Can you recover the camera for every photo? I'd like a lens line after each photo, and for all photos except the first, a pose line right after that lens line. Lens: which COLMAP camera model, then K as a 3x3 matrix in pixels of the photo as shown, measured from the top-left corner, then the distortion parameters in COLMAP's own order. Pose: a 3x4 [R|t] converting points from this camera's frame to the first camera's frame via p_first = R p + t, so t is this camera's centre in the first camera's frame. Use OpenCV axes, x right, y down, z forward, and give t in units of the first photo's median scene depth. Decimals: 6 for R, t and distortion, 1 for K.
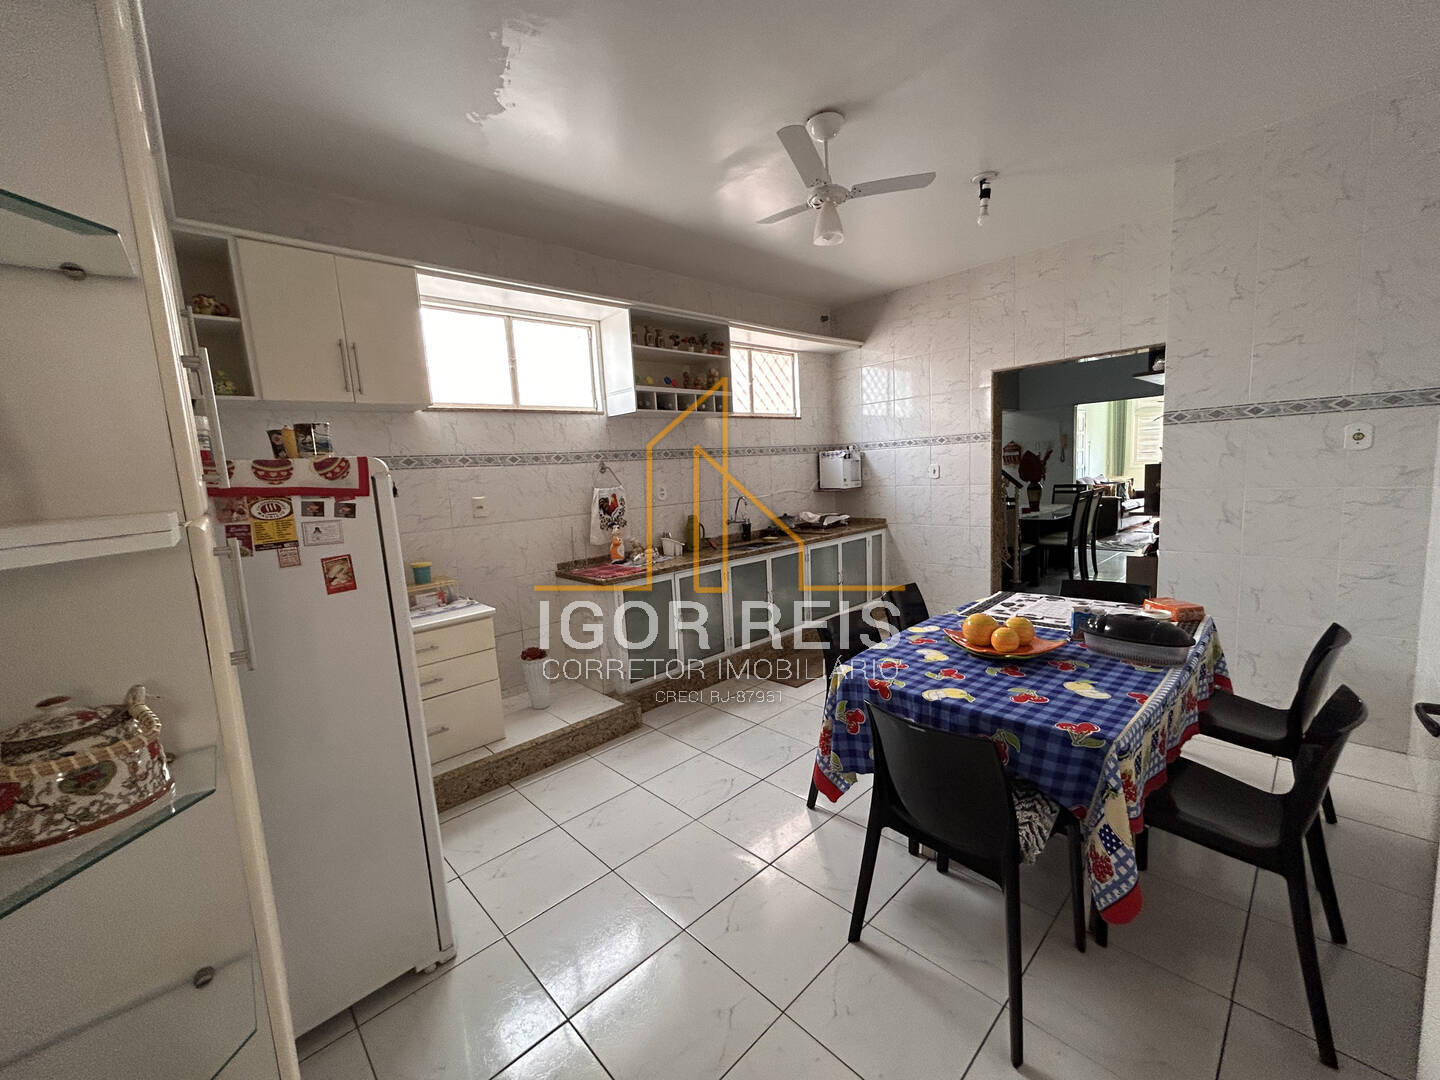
lens RADIAL K [[584.0, 0, 718.6], [0, 584.0, 541.9], [0, 0, 1]] dist [0.001026, 0.000919]
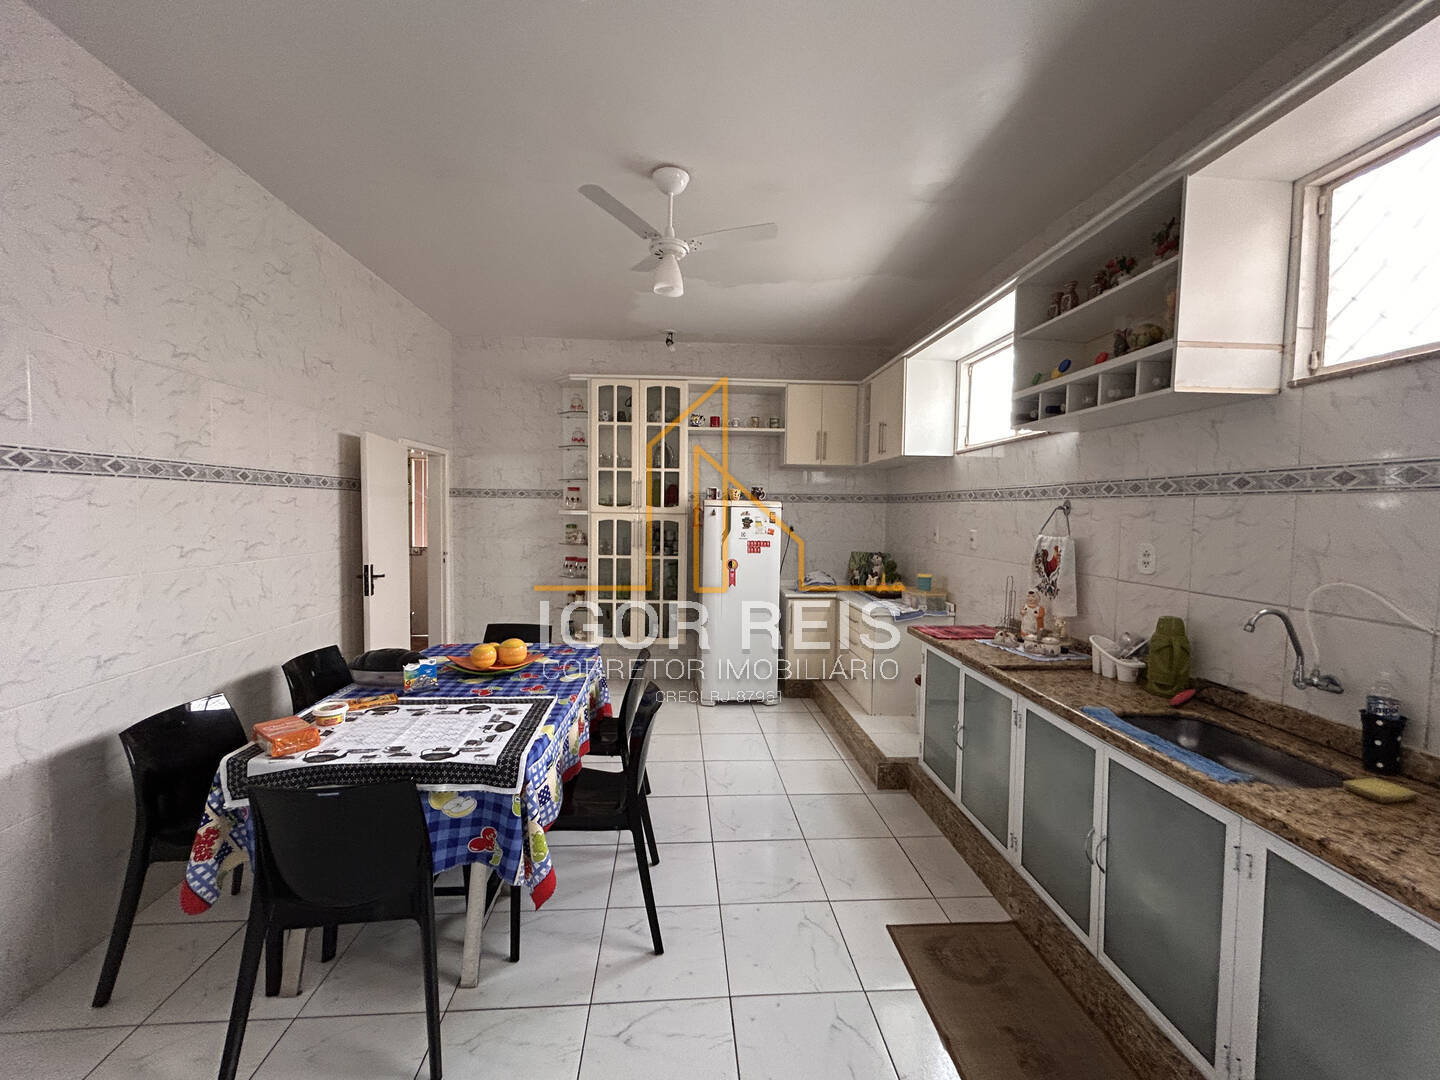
lens RADIAL K [[584.0, 0, 718.6], [0, 584.0, 541.9], [0, 0, 1]] dist [0.001026, 0.000919]
pose [[-0.631047, 0.090465, -0.770452, 0.606123], [-0.075500, 0.981300, 0.177062, -0.181026], [0.772062, 0.169904, -0.612416, 1.127767]]
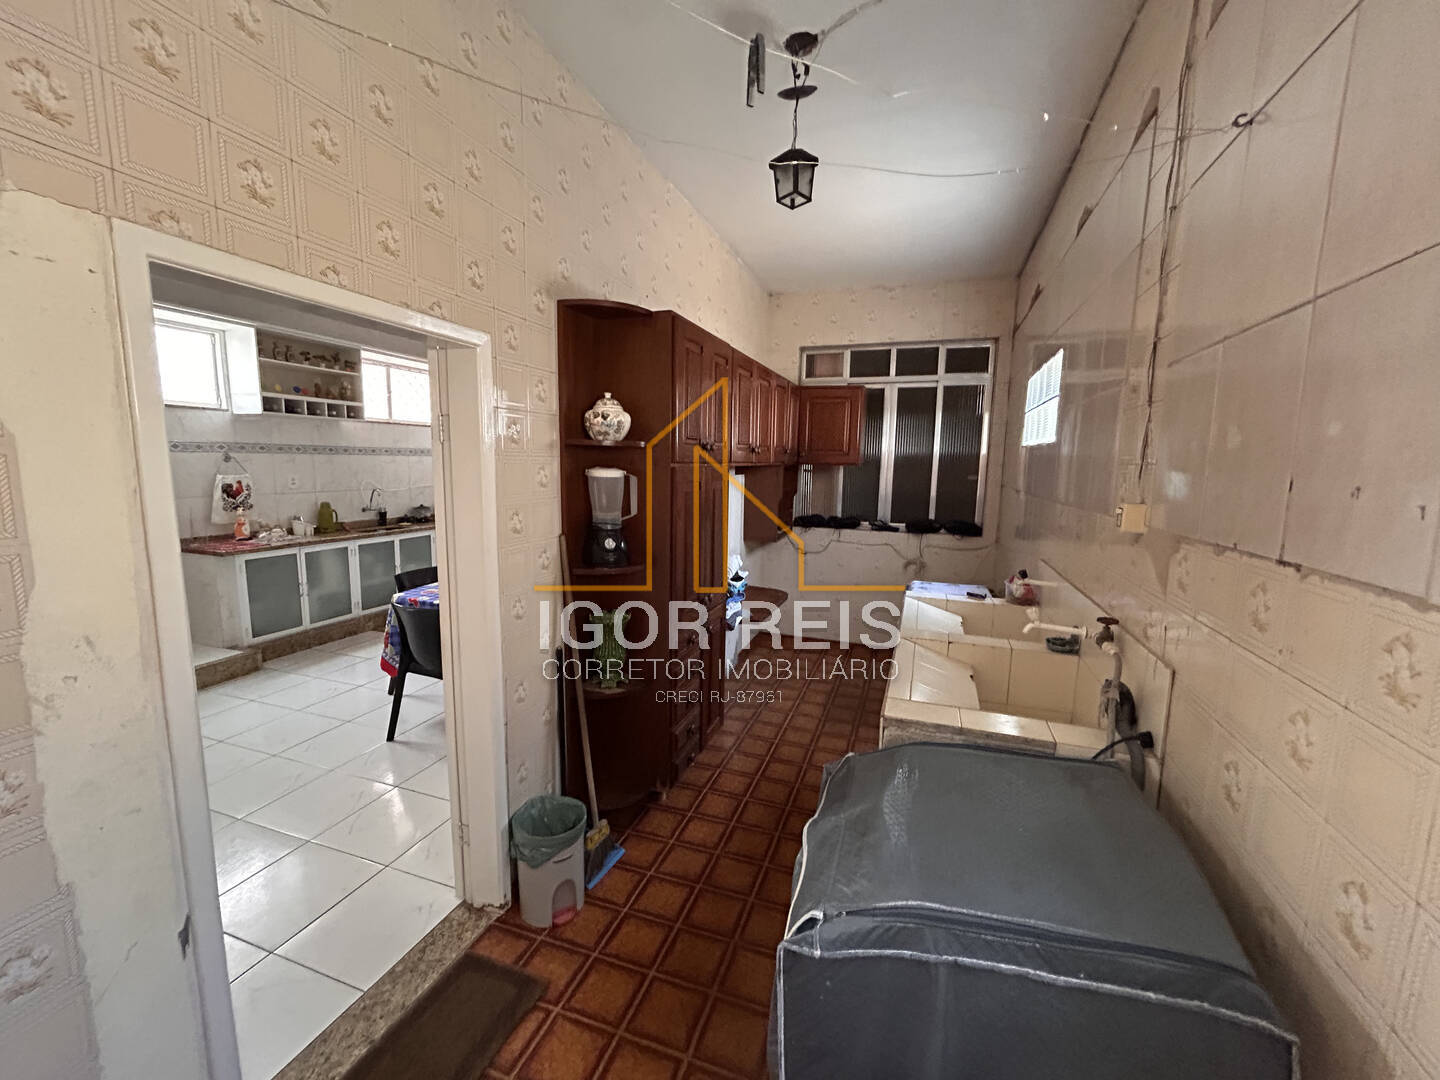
lens RADIAL K [[584.0, 0, 718.6], [0, 584.0, 541.9], [0, 0, 1]] dist [0.001026, 0.000919]
pose [[0.886060, 0.011909, 0.463418, 0.130396], [-0.014054, 0.999901, 0.001174, 0.025095], [-0.463358, -0.007553, 0.886139, -0.479697]]
